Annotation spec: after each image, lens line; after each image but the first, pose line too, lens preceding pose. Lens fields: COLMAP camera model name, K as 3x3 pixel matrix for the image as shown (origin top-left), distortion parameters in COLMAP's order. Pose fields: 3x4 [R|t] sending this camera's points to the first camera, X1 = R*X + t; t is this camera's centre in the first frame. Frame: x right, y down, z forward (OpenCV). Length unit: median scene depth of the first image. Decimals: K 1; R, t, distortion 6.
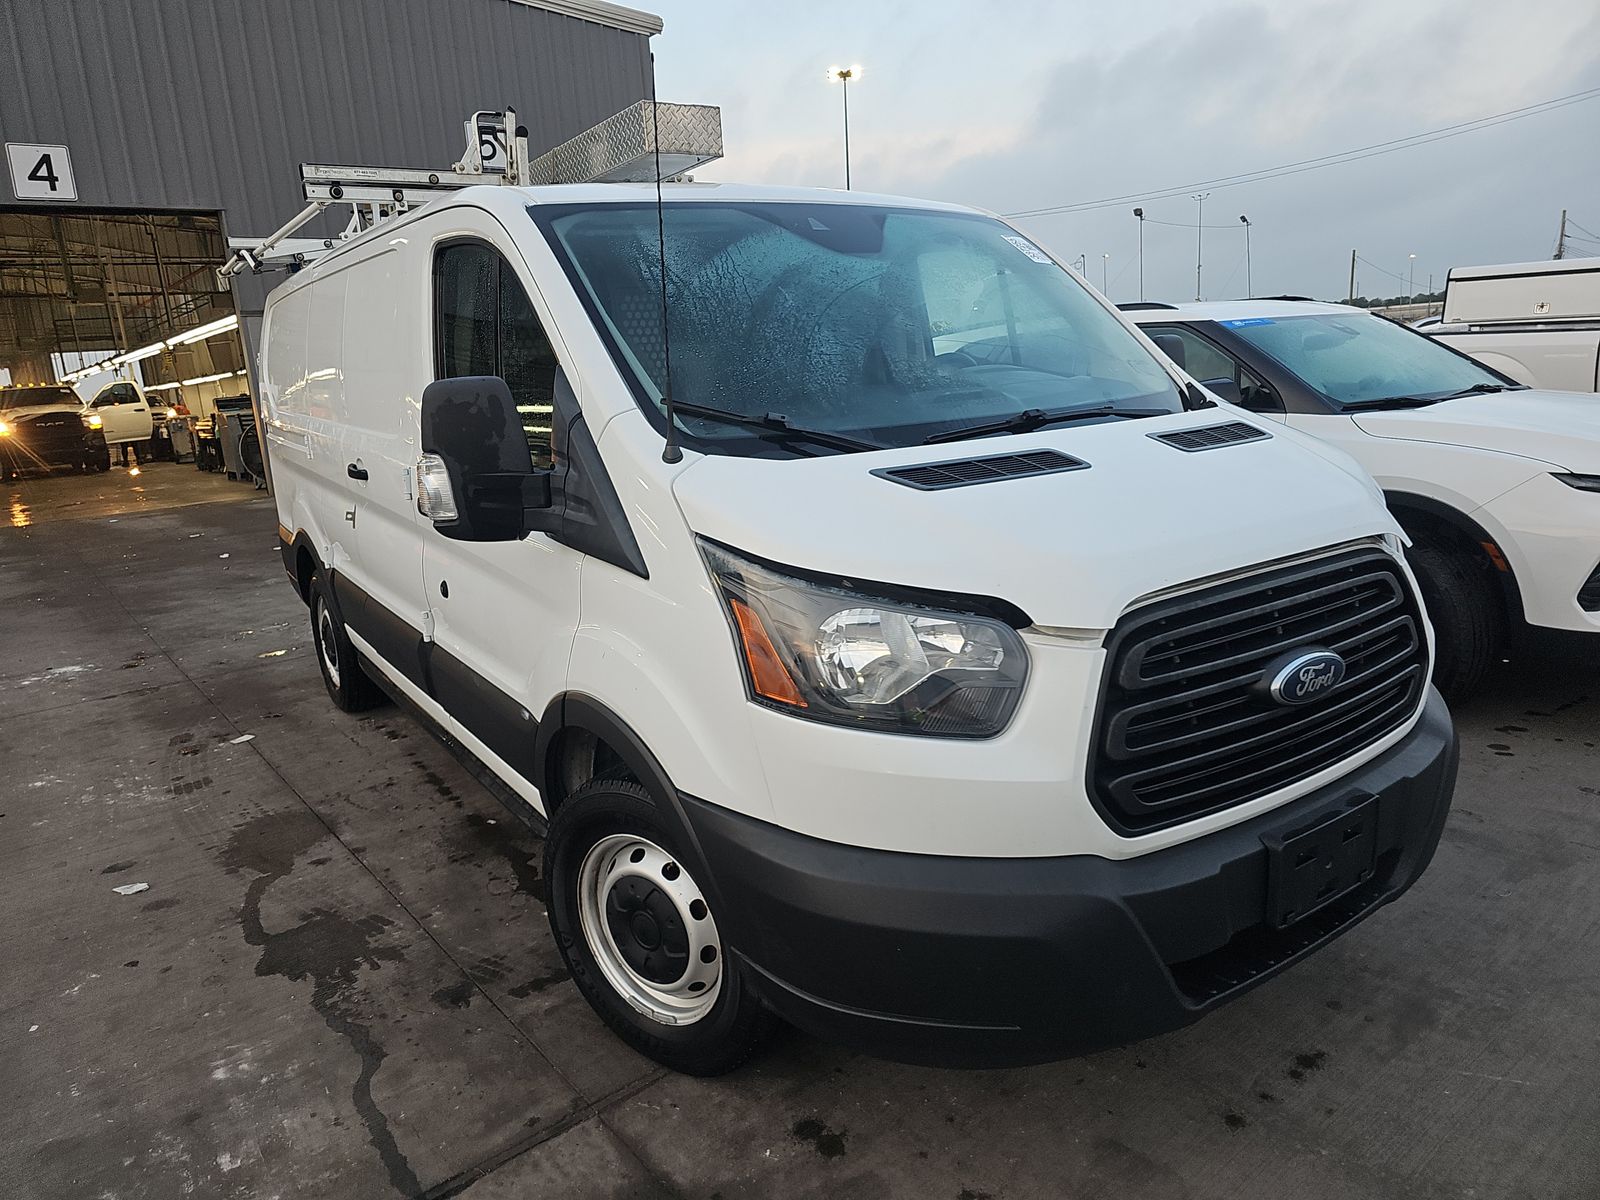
lens RADIAL K [[1062.4, 0, 793.5], [0, 1062.4, 590.6], [0, 0, 1]] dist [0.041736, -0.034052]
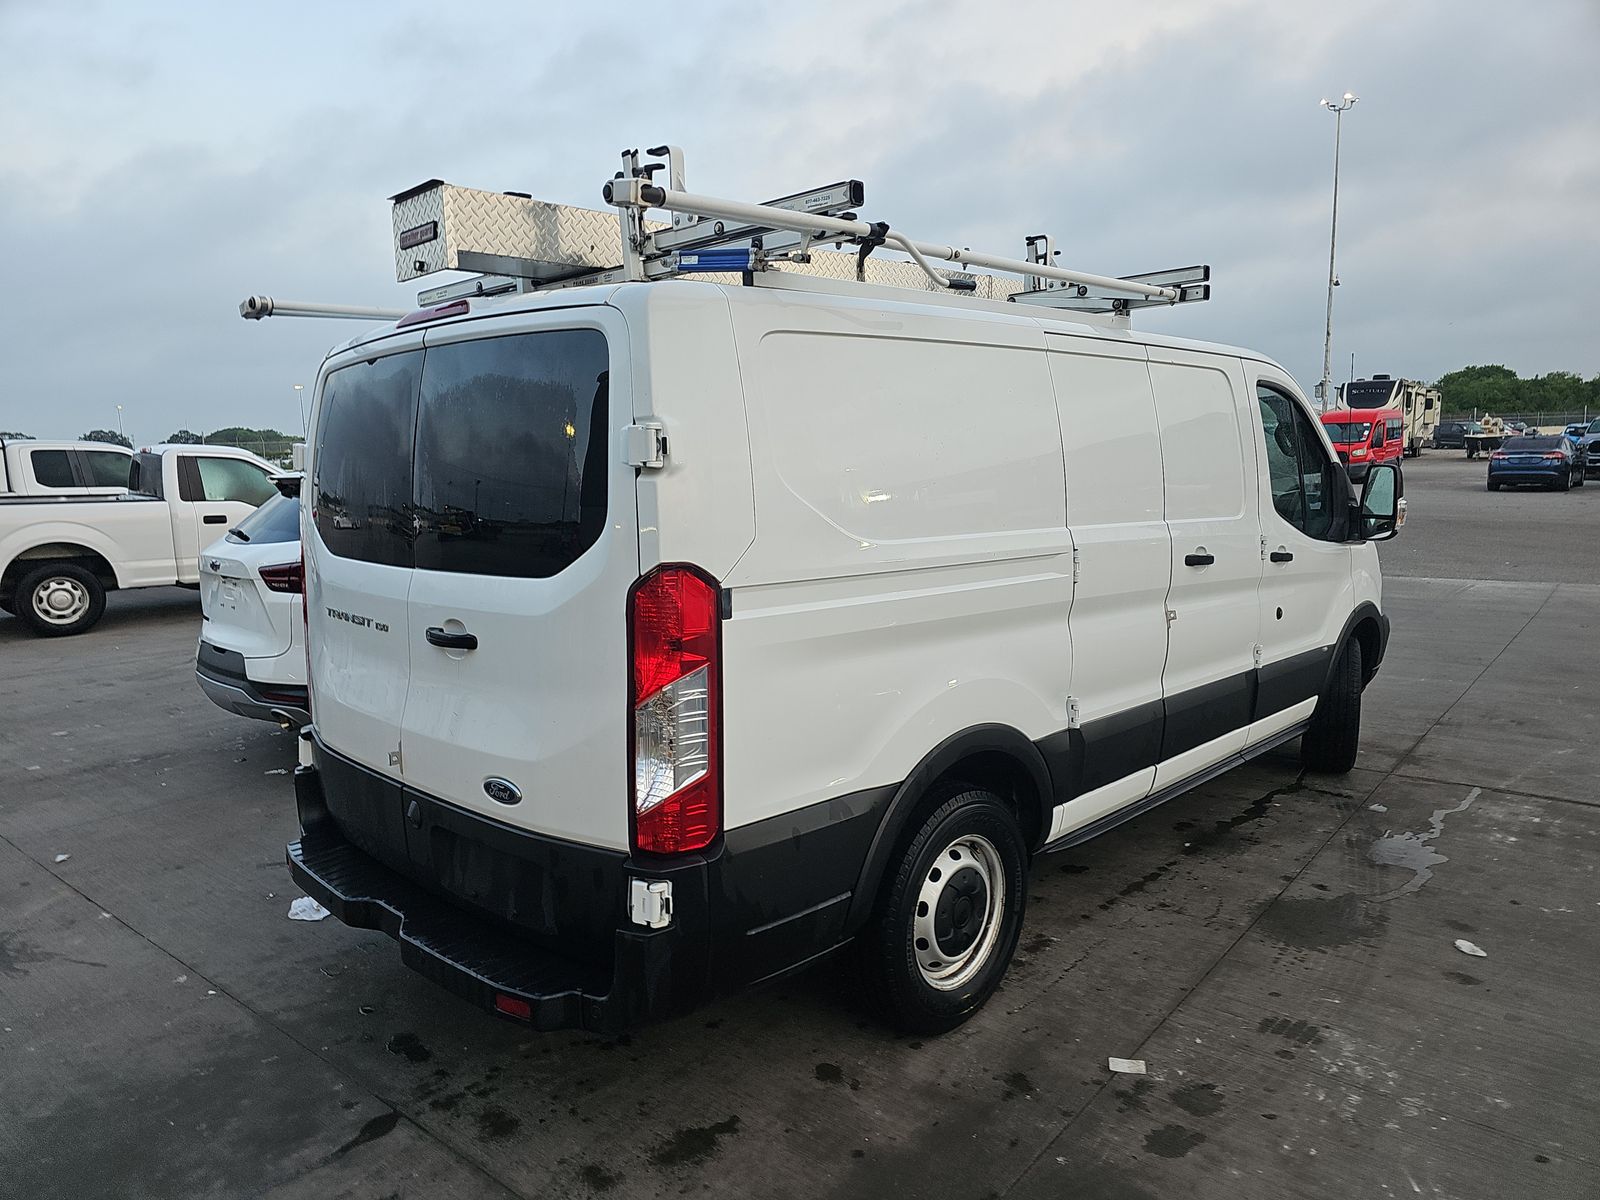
lens RADIAL K [[1062.4, 0, 798.0], [0, 1062.4, 596.7], [0, 0, 1]] dist [0.041736, -0.034052]
pose [[-0.205560, -0.063988, 0.976550, -1.488741], [0.243164, 0.963227, 0.114300, -0.320018], [-0.947954, 0.260957, -0.182442, 1.738960]]
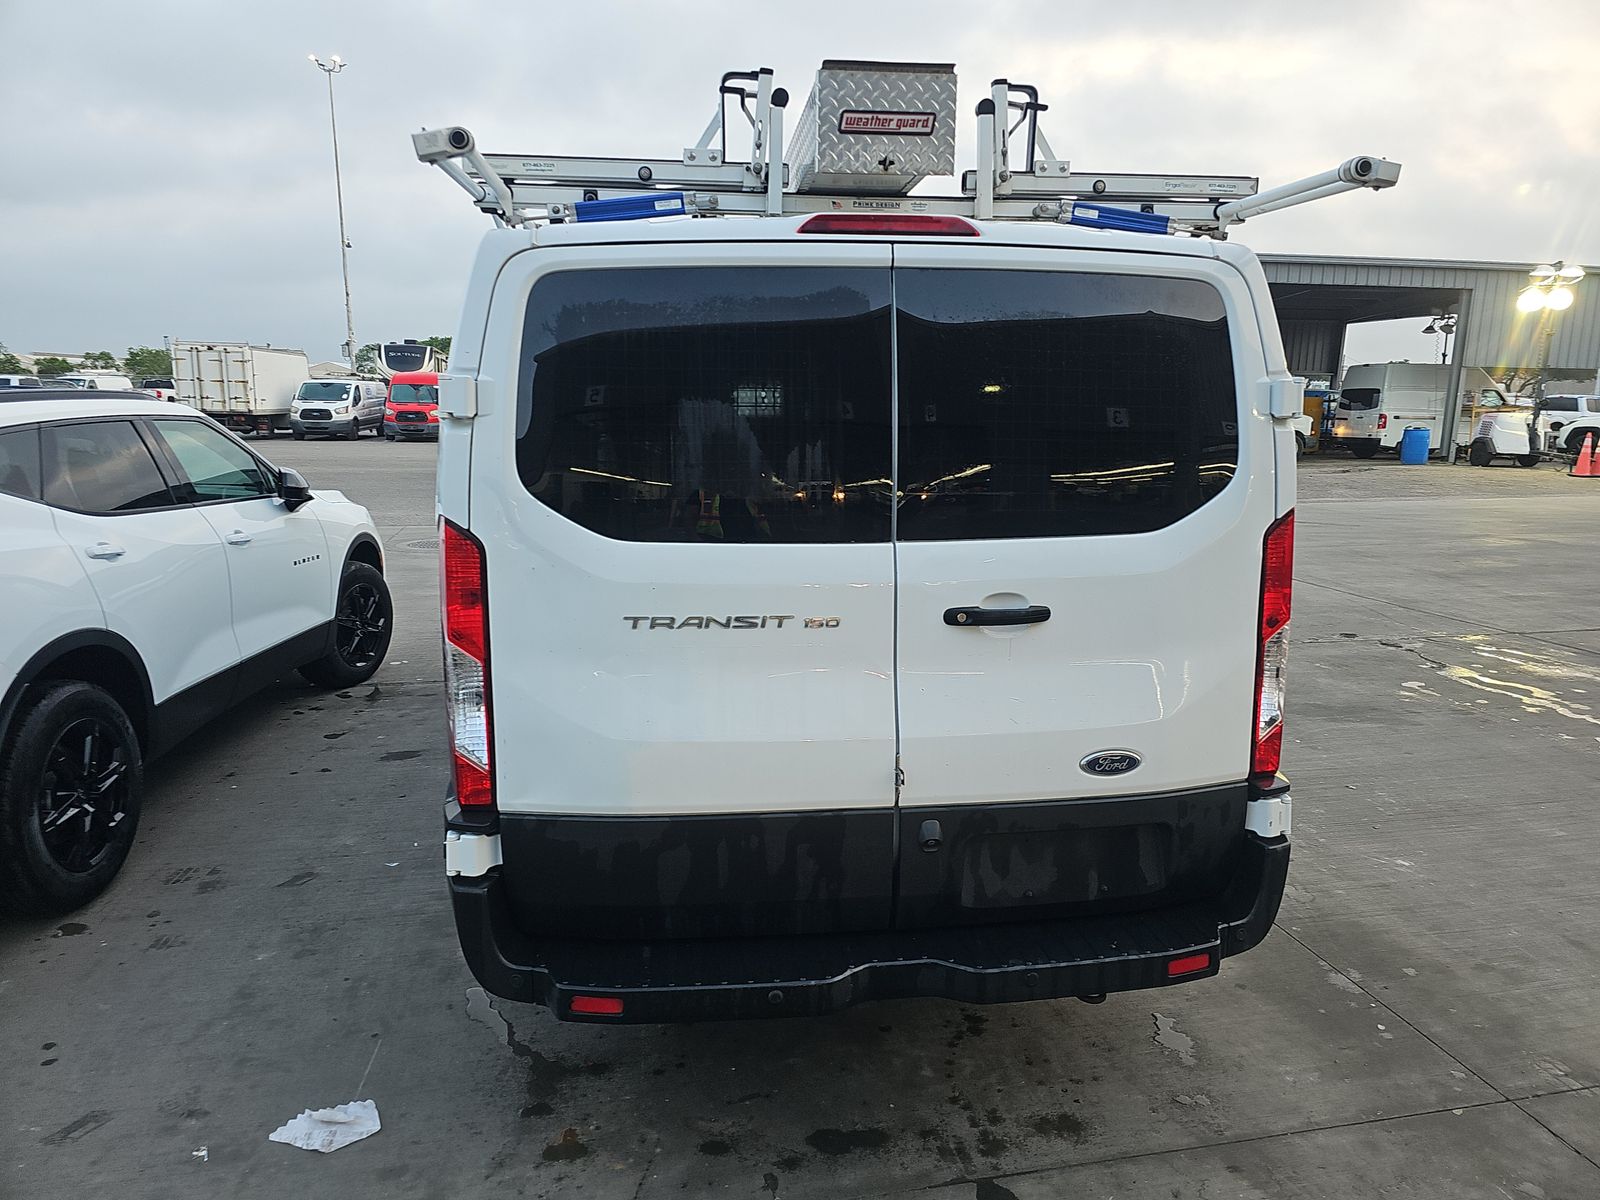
lens RADIAL K [[1062.4, 0, 803.4], [0, 1062.4, 589.7], [0, 0, 1]] dist [0.041736, -0.034052]
pose [[-0.895540, -0.019259, 0.444564, -0.856203], [0.144277, 0.932524, 0.331034, -0.522078], [-0.420943, 0.360594, -0.832334, 2.462322]]
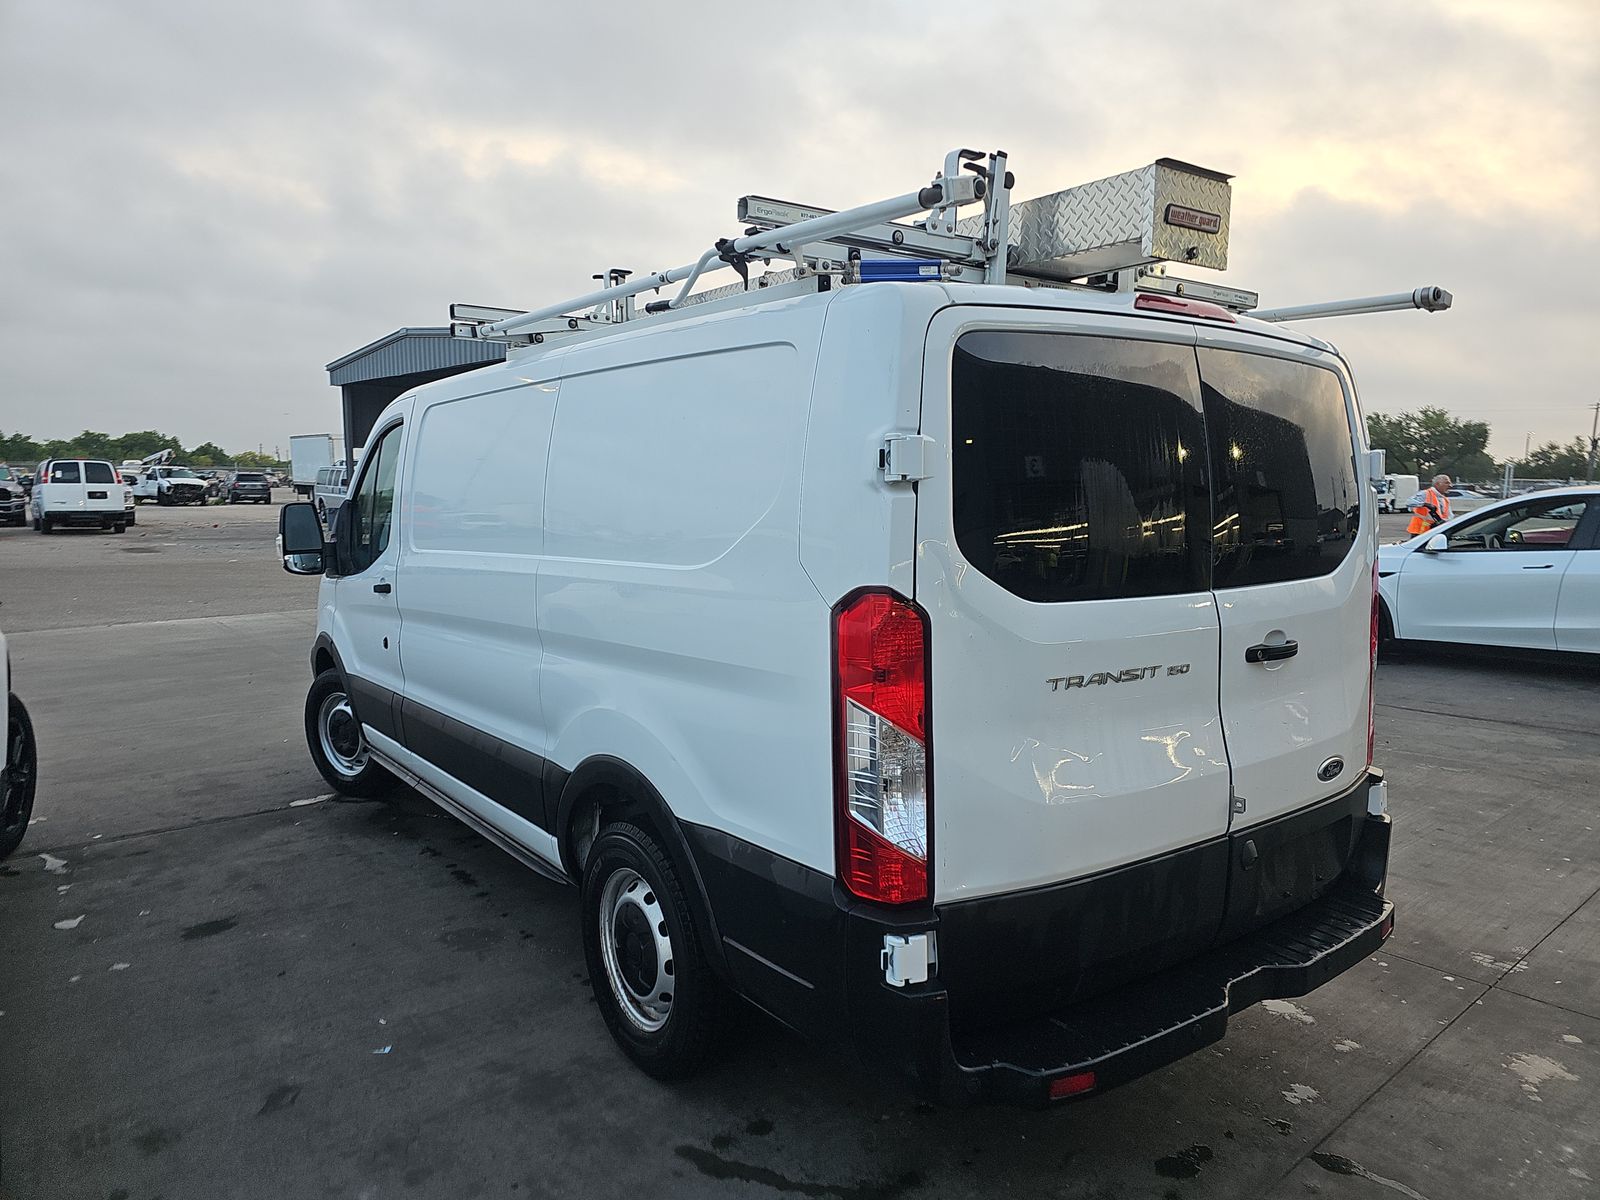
lens RADIAL K [[1062.4, 0, 802.1], [0, 1062.4, 608.8], [0, 0, 1]] dist [0.041736, -0.034052]
pose [[-0.997051, 0.064324, -0.041855, -0.289270], [0.047160, 0.943822, 0.327070, -0.565422], [0.060542, 0.324132, -0.944073, 2.558827]]
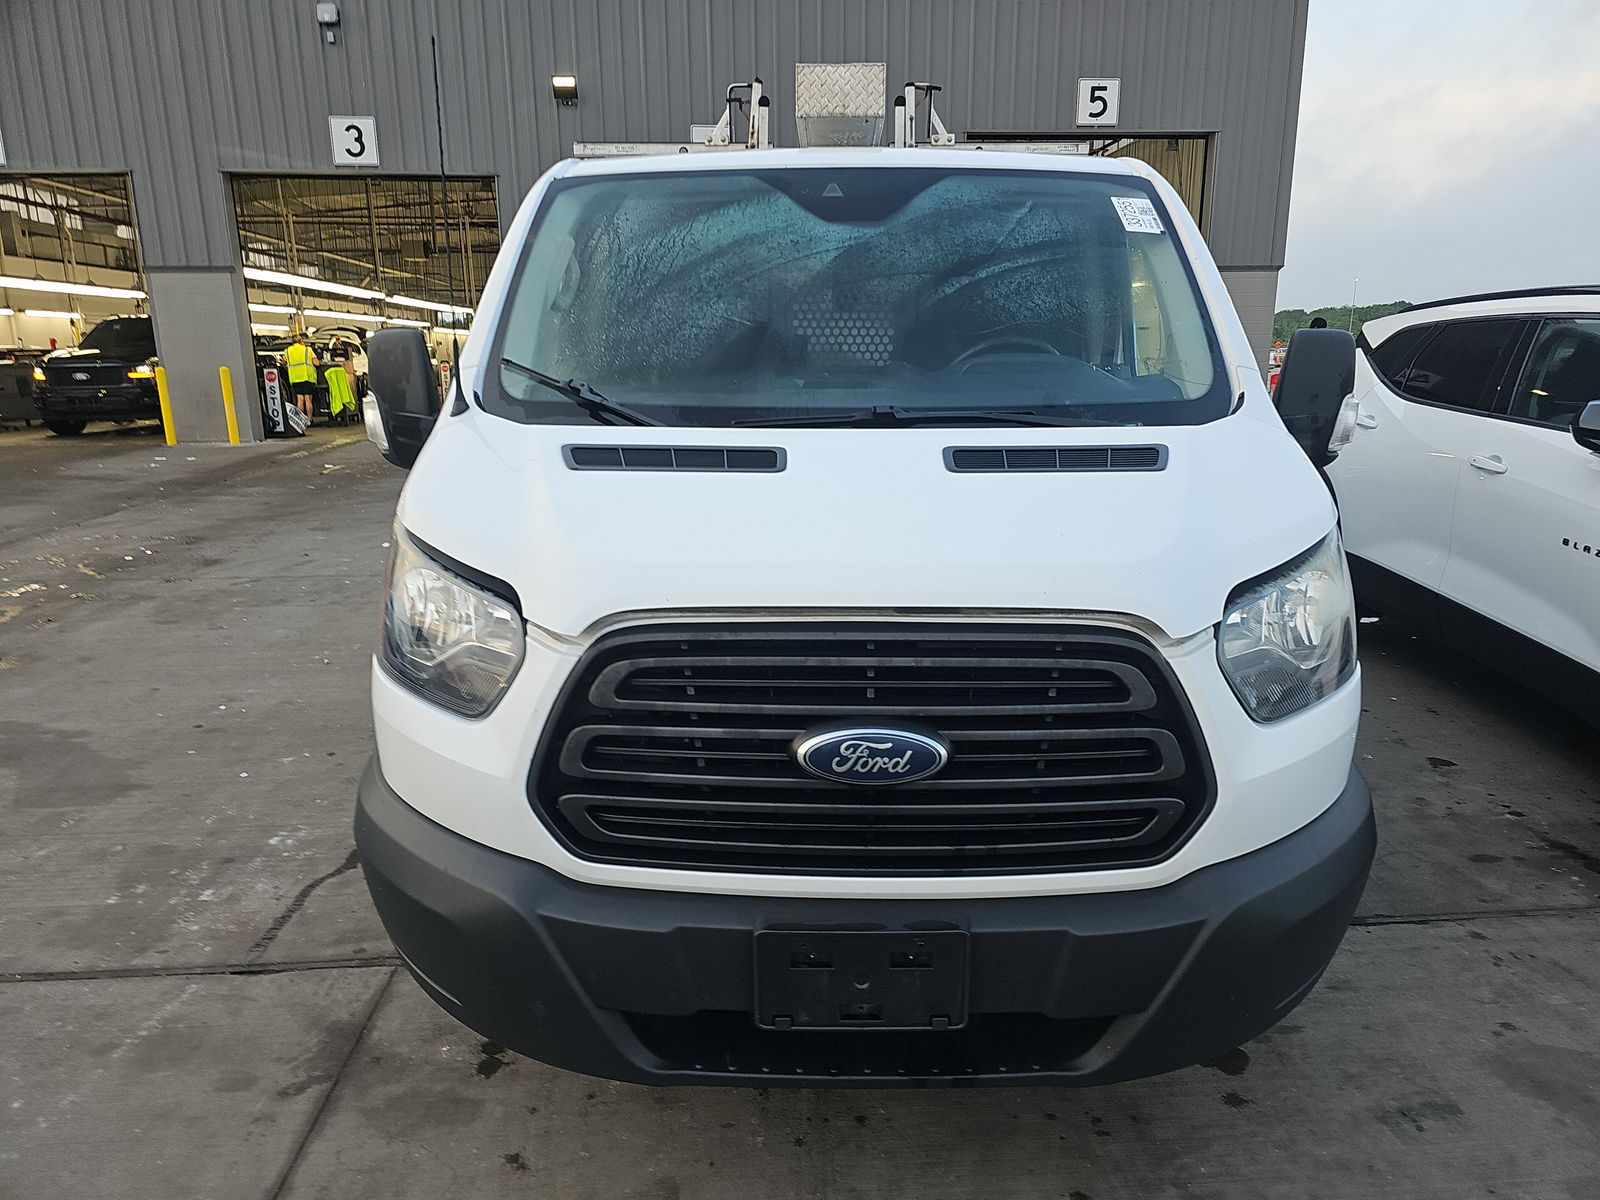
lens RADIAL K [[1062.4, 0, 804.6], [0, 1062.4, 601.2], [0, 0, 1]] dist [0.041736, -0.034052]
pose [[0.825360, 0.192318, -0.530843, 0.496126], [-0.169302, 0.981237, 0.092258, -0.059422], [0.538626, 0.013726, 0.842433, 0.165859]]
